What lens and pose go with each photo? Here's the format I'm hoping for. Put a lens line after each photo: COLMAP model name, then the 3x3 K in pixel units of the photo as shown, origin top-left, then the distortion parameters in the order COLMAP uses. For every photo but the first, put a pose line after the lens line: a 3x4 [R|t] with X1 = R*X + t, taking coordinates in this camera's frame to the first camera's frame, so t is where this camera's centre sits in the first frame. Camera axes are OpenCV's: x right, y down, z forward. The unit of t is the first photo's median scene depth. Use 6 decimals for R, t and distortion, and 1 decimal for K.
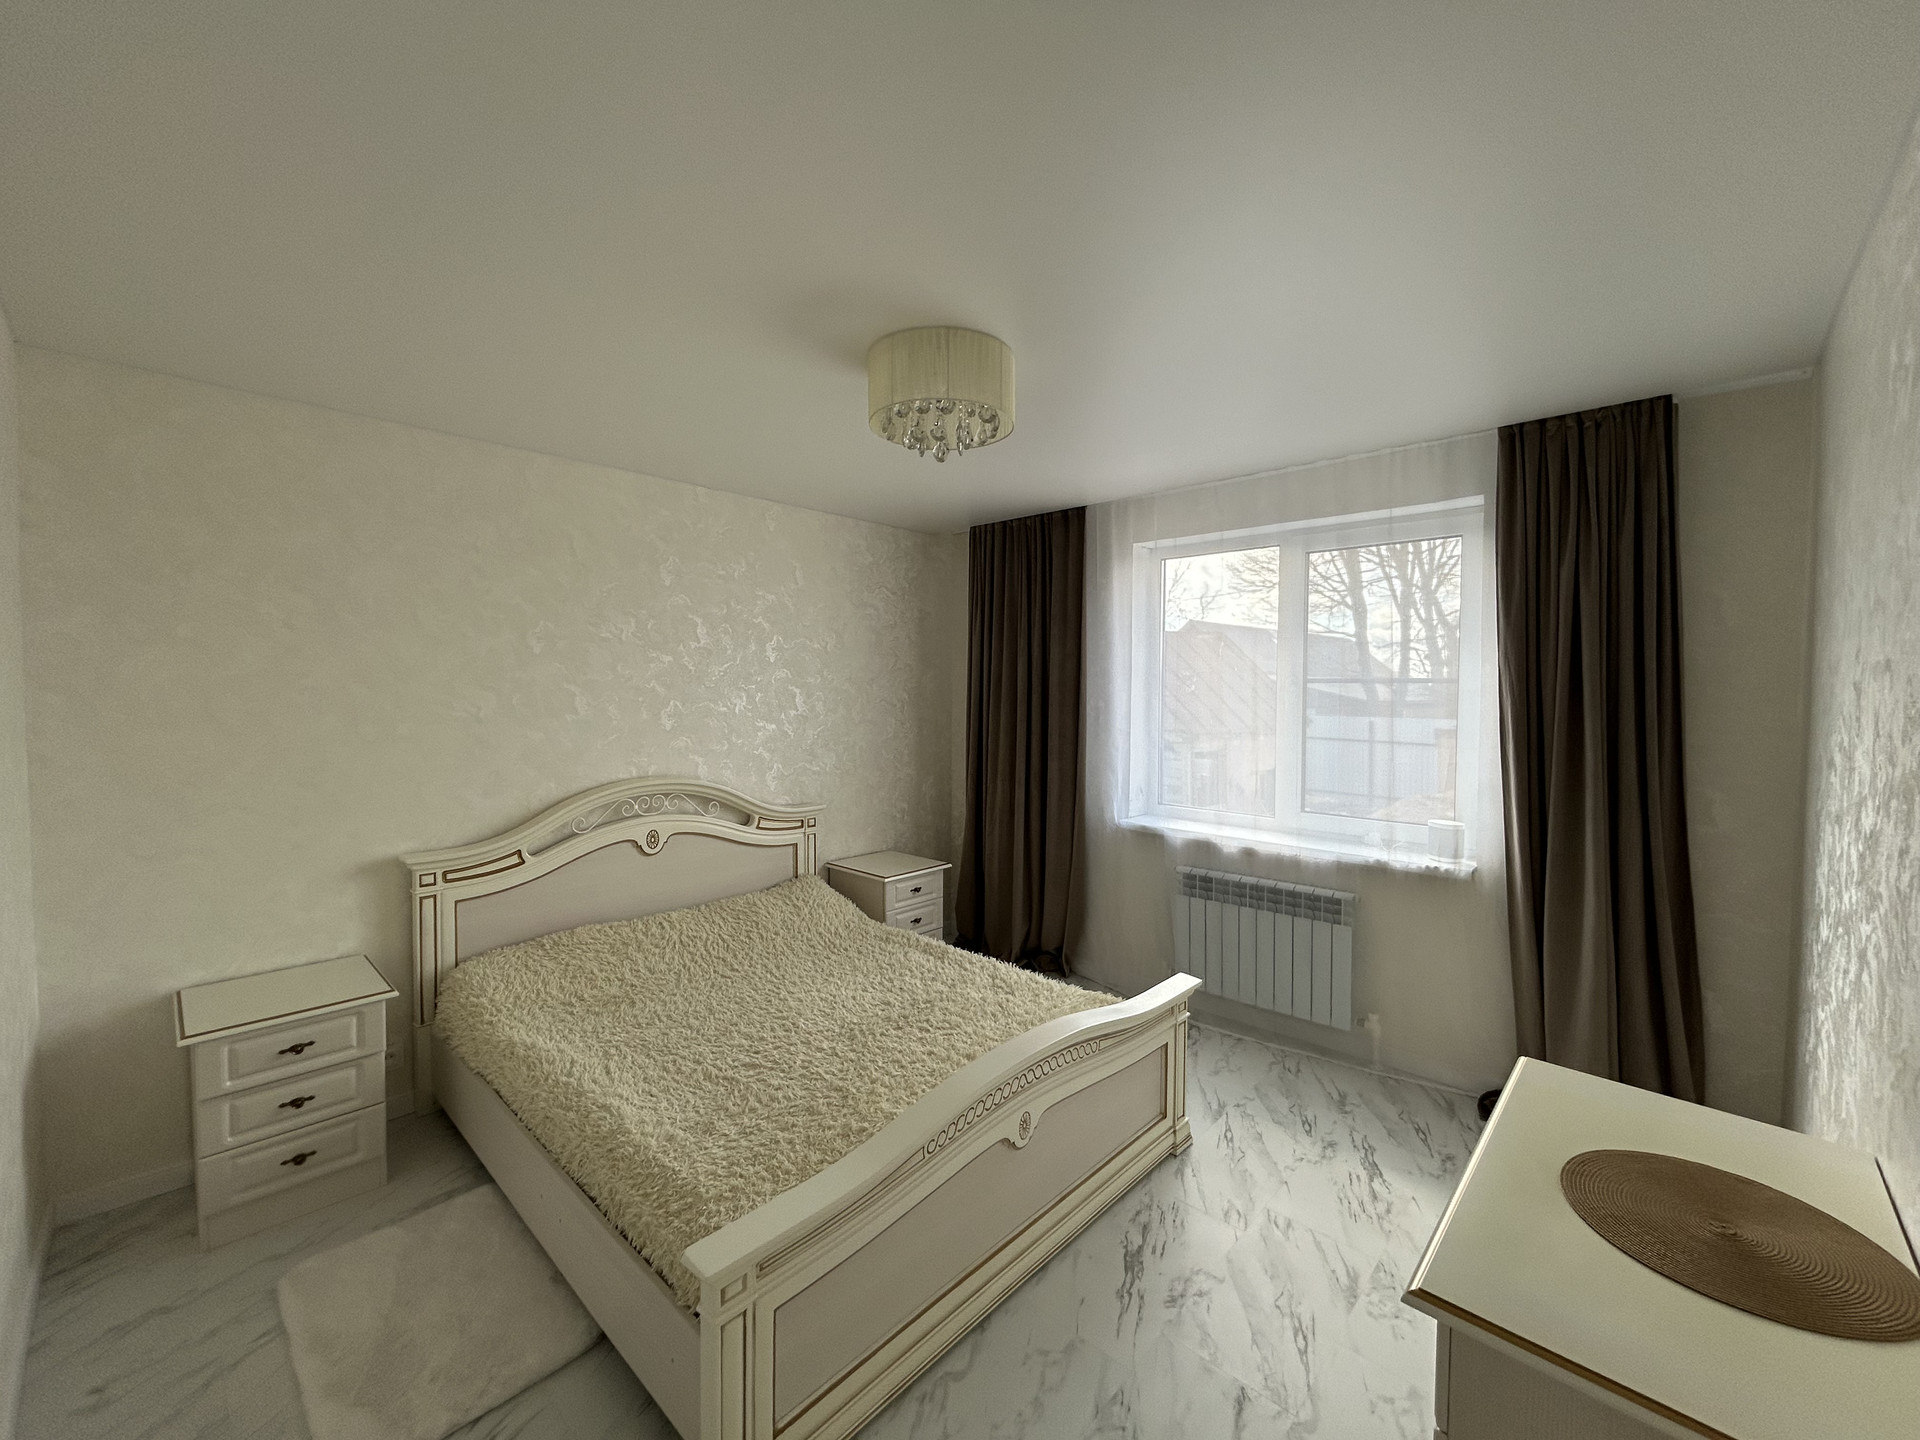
lens RADIAL K [[767.7, 0, 965.8], [0, 767.7, 710.9], [0, 0, 1]] dist [-0.004108, 0.001995]
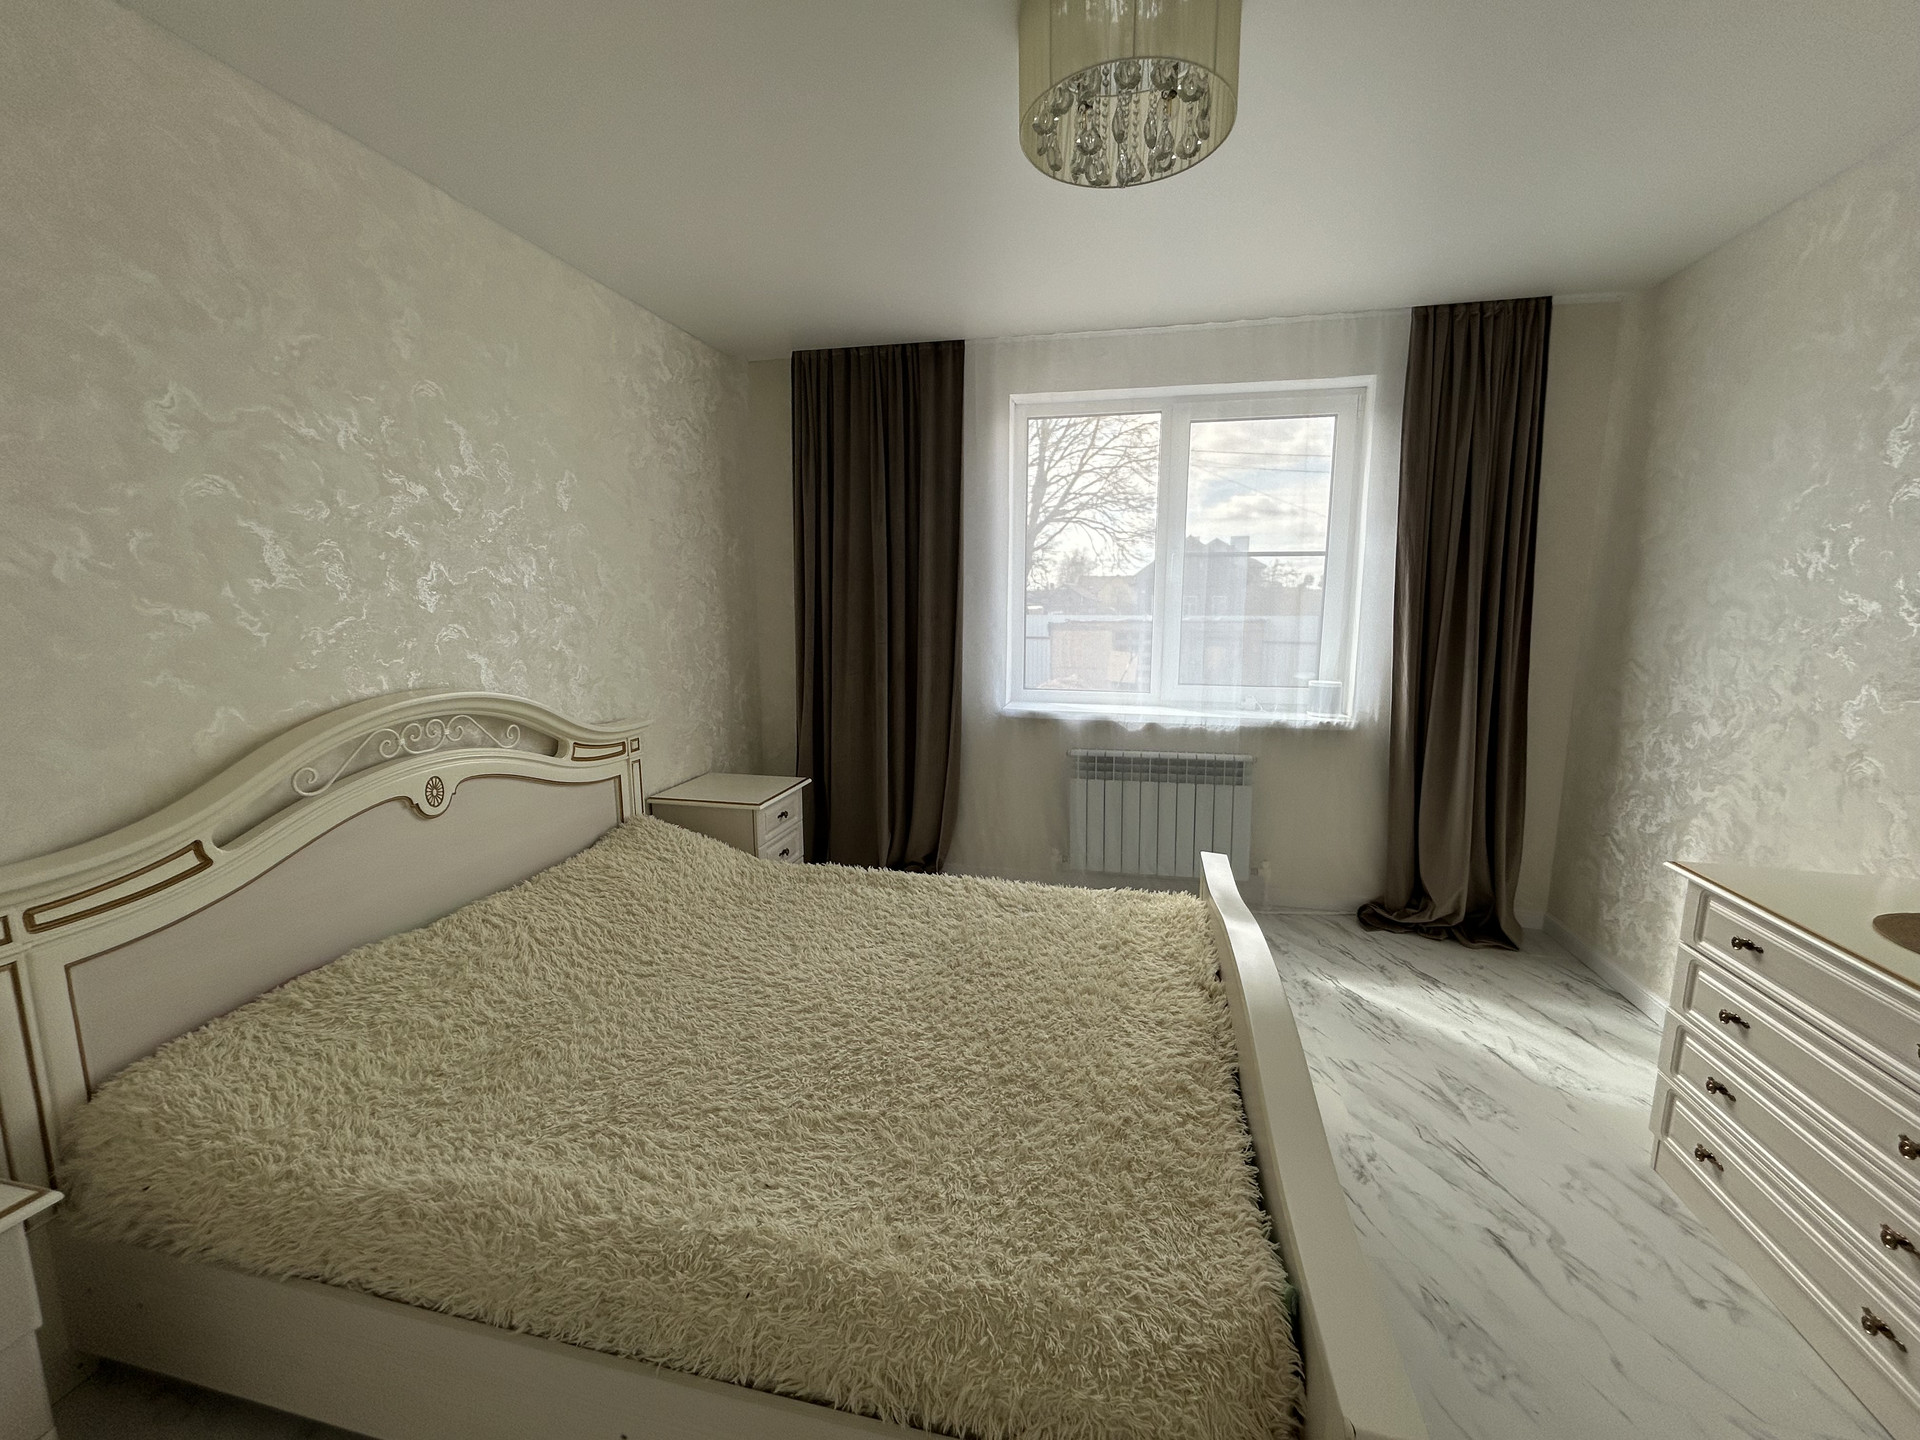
lens RADIAL K [[767.7, 0, 957.2], [0, 767.7, 711.4], [0, 0, 1]] dist [-0.004108, 0.001995]
pose [[0.865542, -0.077838, 0.494751, -0.354289], [0.016942, 0.991834, 0.126405, 0.035428], [-0.500550, -0.101027, 0.859793, 0.284824]]
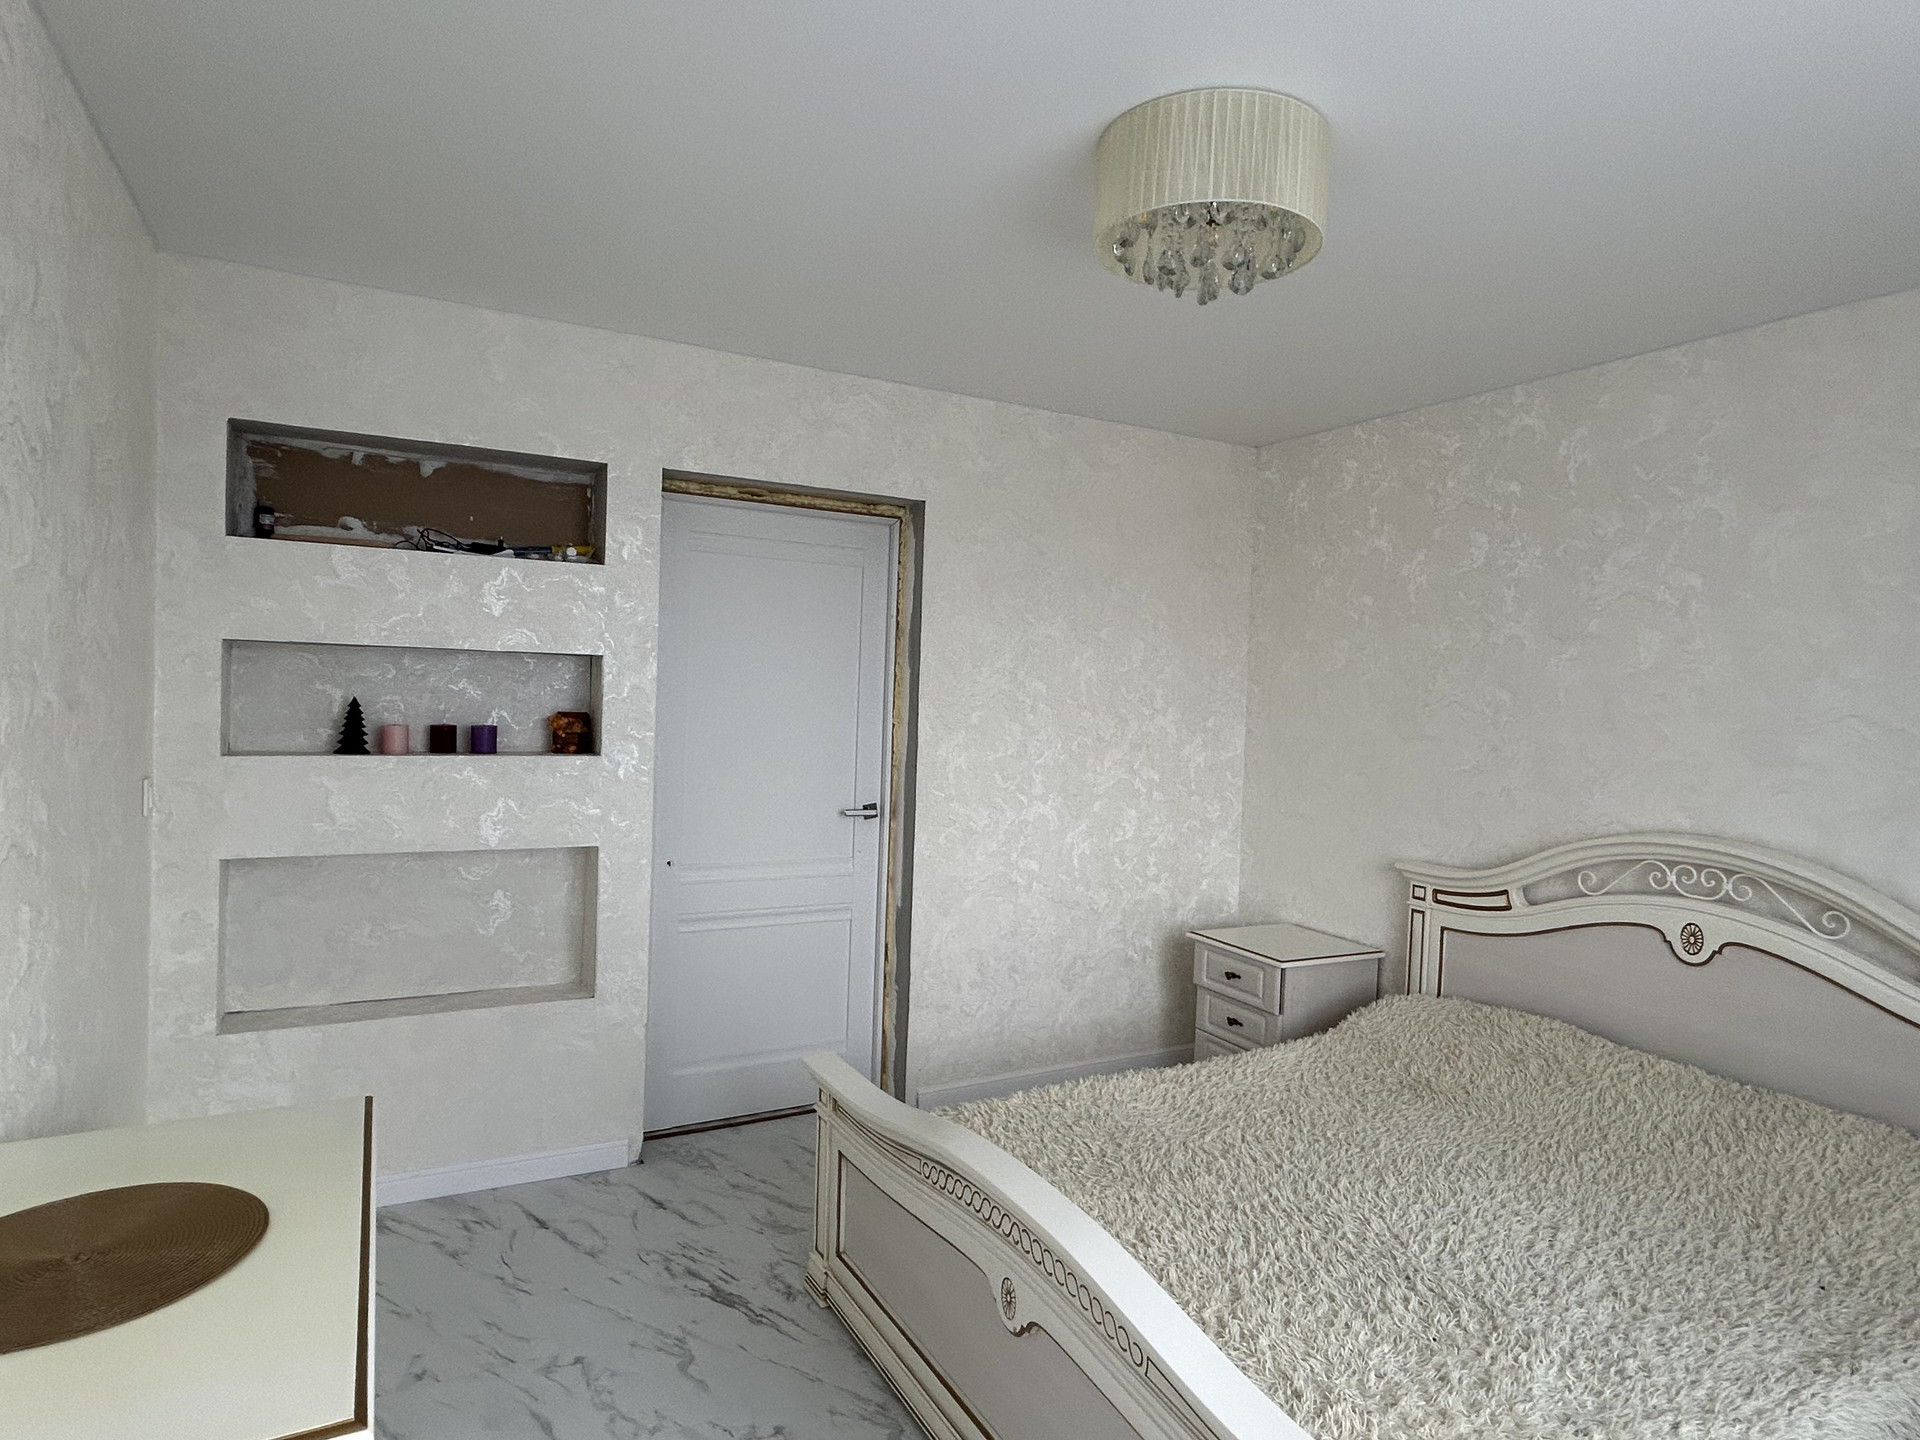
lens RADIAL K [[1105.0, 0, 944.3], [0, 1105.0, 726.2], [0, 0, 1]] dist [0.043297, 0.000348]
pose [[-0.323108, 0.032838, -0.945792, 0.616326], [-0.046213, 0.997658, 0.050427, -0.015116], [0.945233, 0.060001, -0.320834, 0.741799]]
